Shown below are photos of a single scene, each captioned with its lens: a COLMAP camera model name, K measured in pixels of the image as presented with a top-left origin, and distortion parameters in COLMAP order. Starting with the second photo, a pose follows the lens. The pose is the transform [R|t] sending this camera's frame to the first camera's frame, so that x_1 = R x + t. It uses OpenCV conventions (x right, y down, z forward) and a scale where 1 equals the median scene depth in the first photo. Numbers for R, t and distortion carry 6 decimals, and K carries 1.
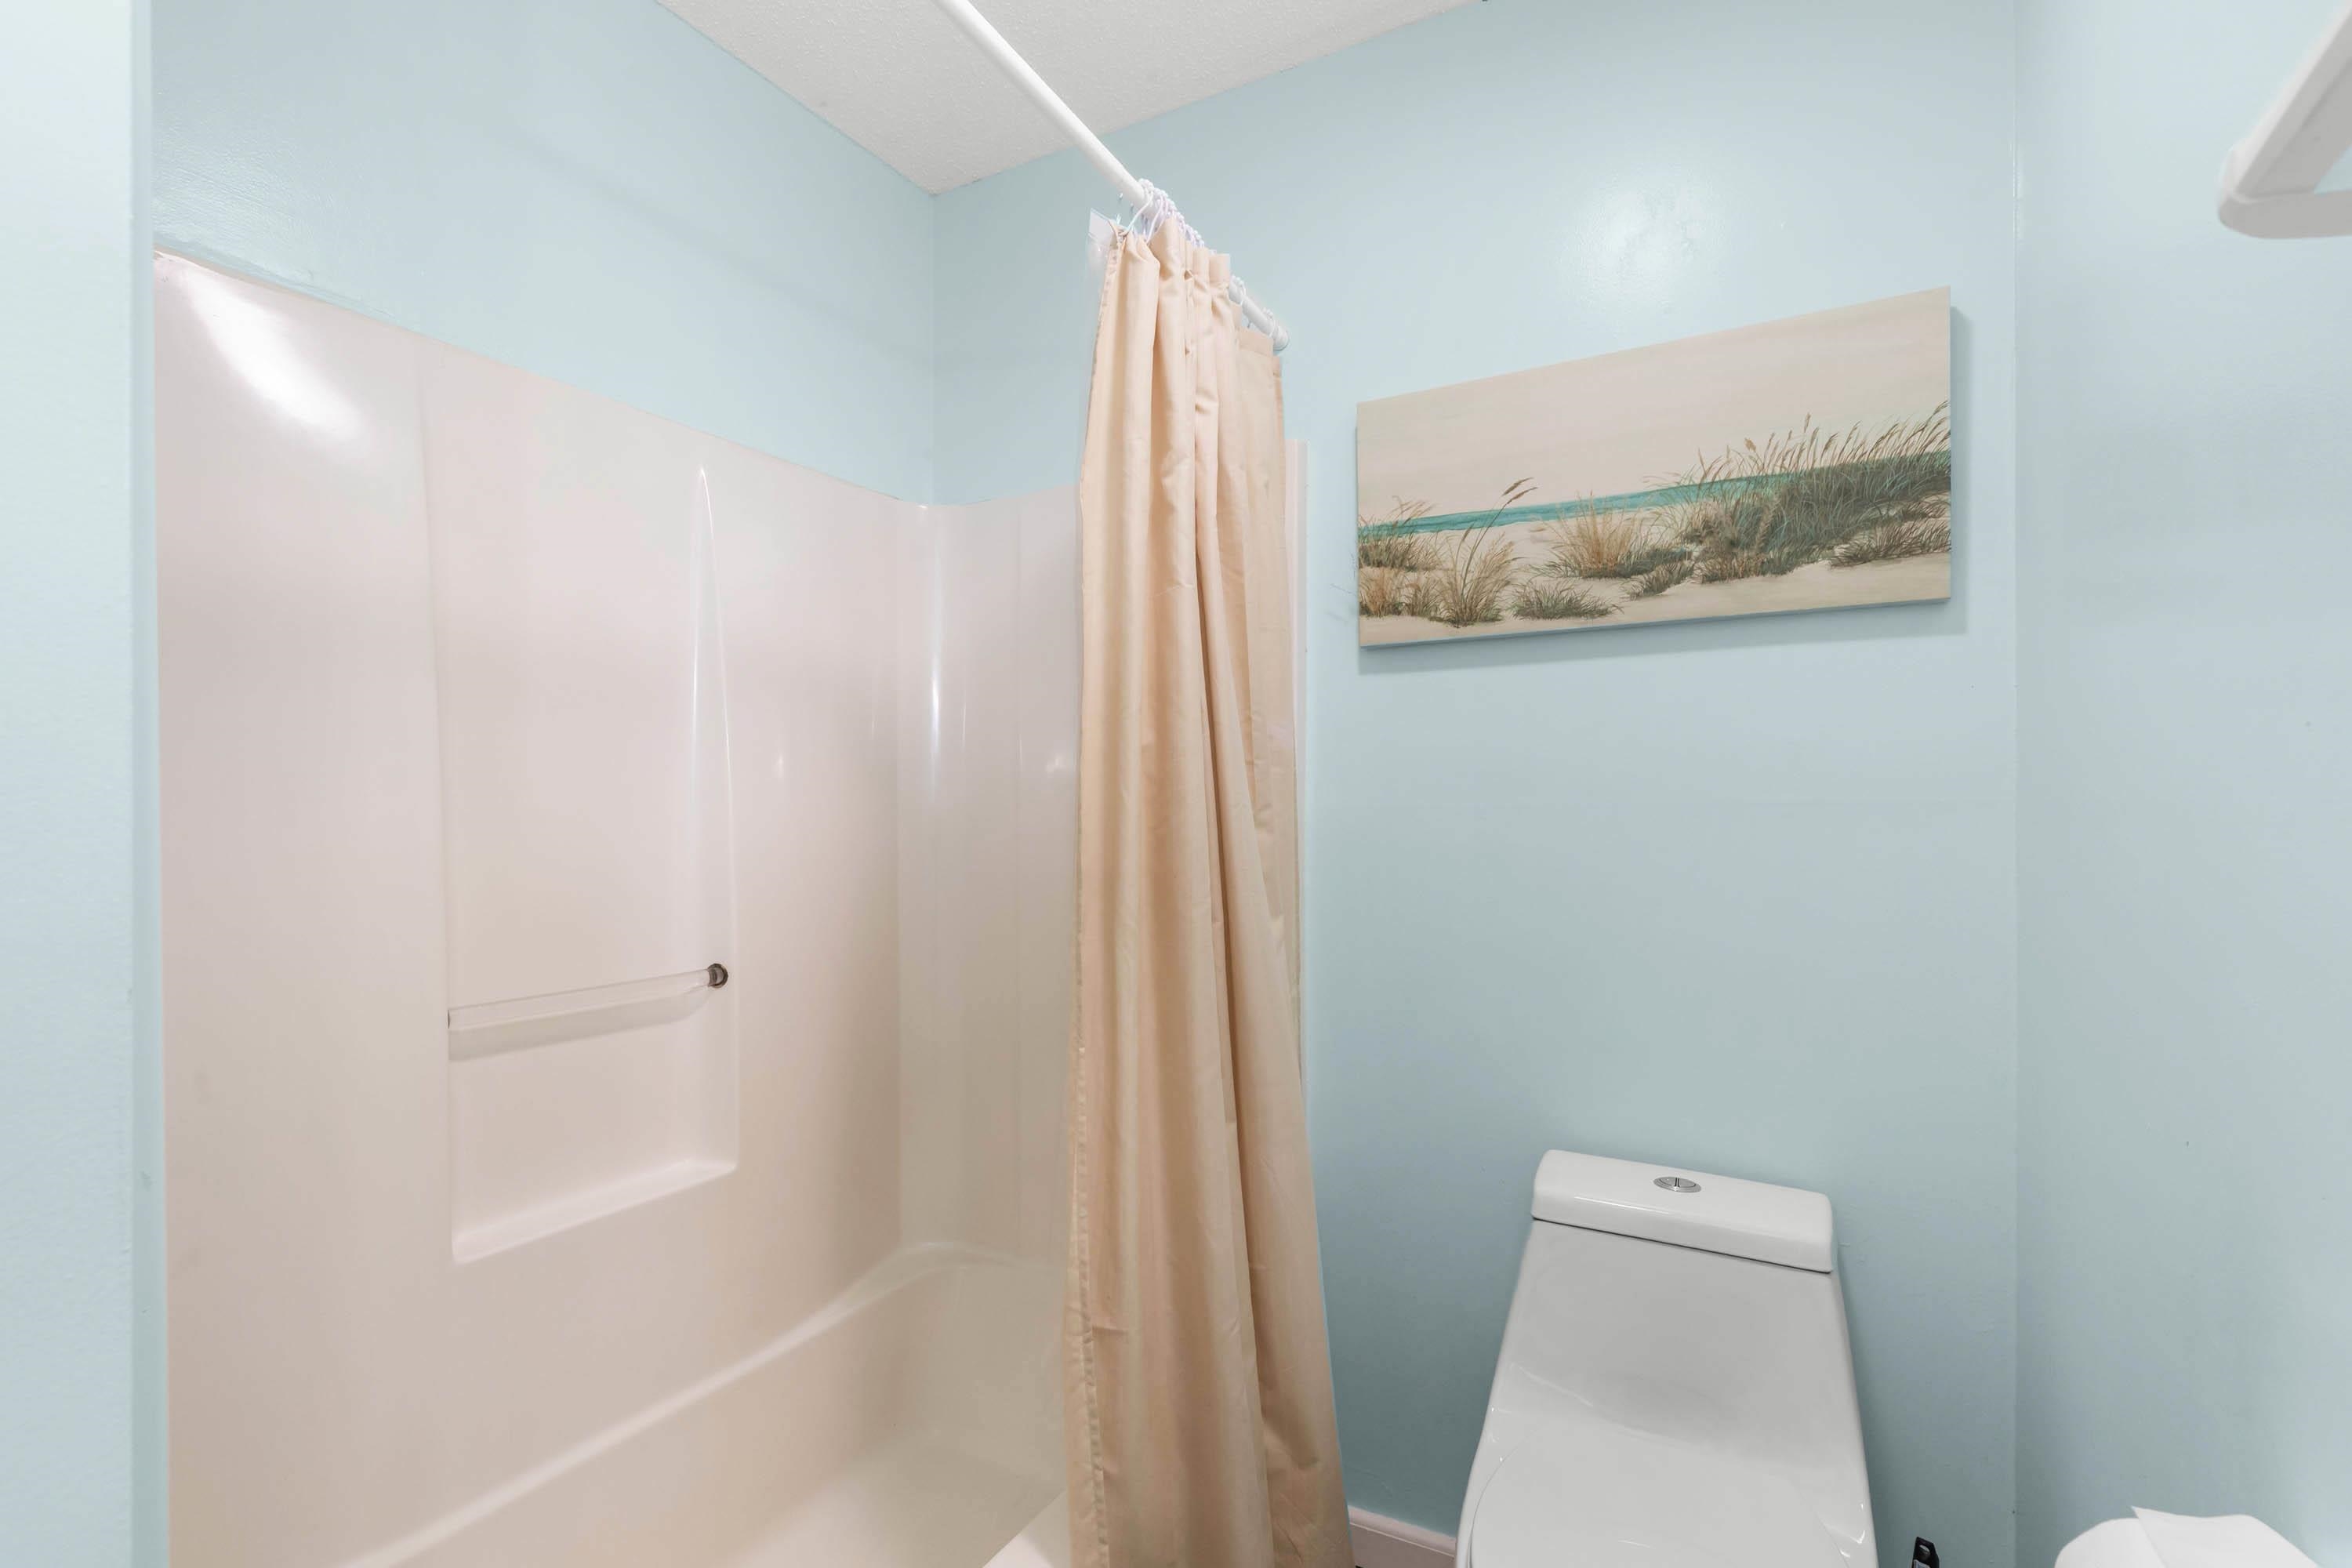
lens RADIAL K [[1080.7, 0, 1180.9], [0, 1080.7, 803.5], [0, 0, 1]] dist [0.008522, -0.001941]
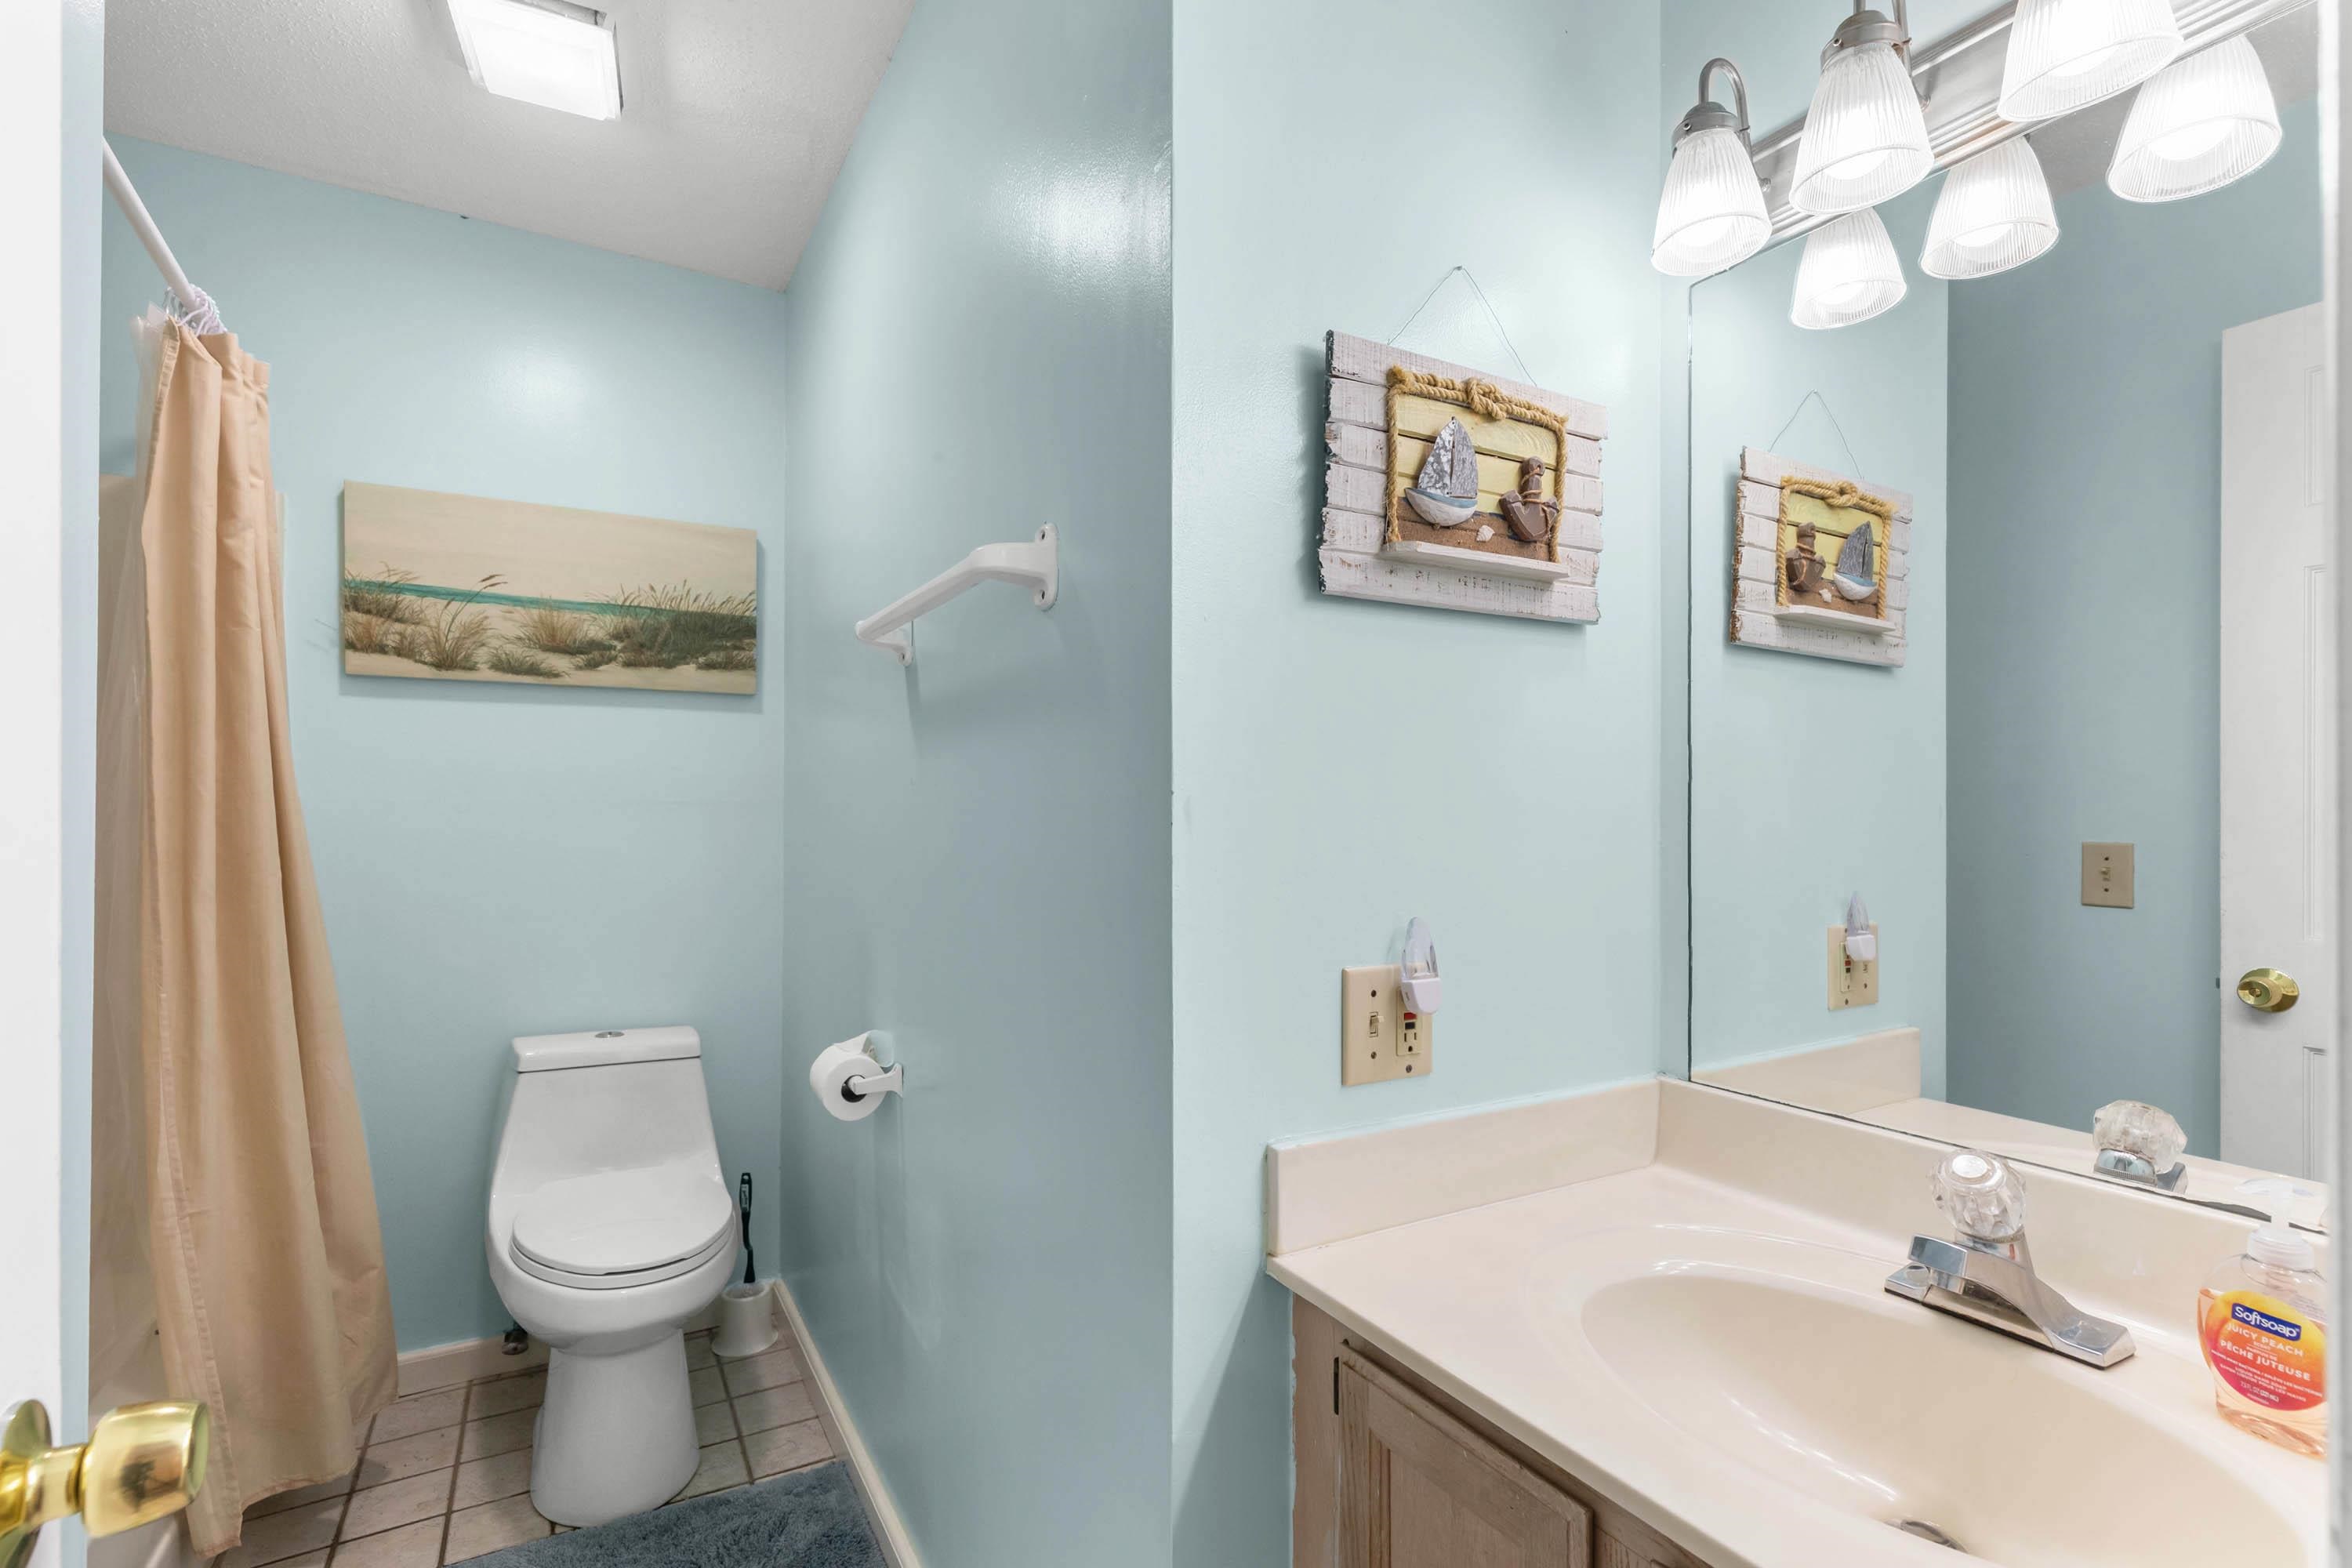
lens RADIAL K [[1080.7, 0, 1189.0], [0, 1080.7, 820.5], [0, 0, 1]] dist [0.008522, -0.001941]
pose [[0.502515, -0.002552, 0.864565, -0.486772], [-0.011205, 0.999892, 0.009464, 0.002015], [-0.864496, -0.014443, 0.502432, -0.540977]]
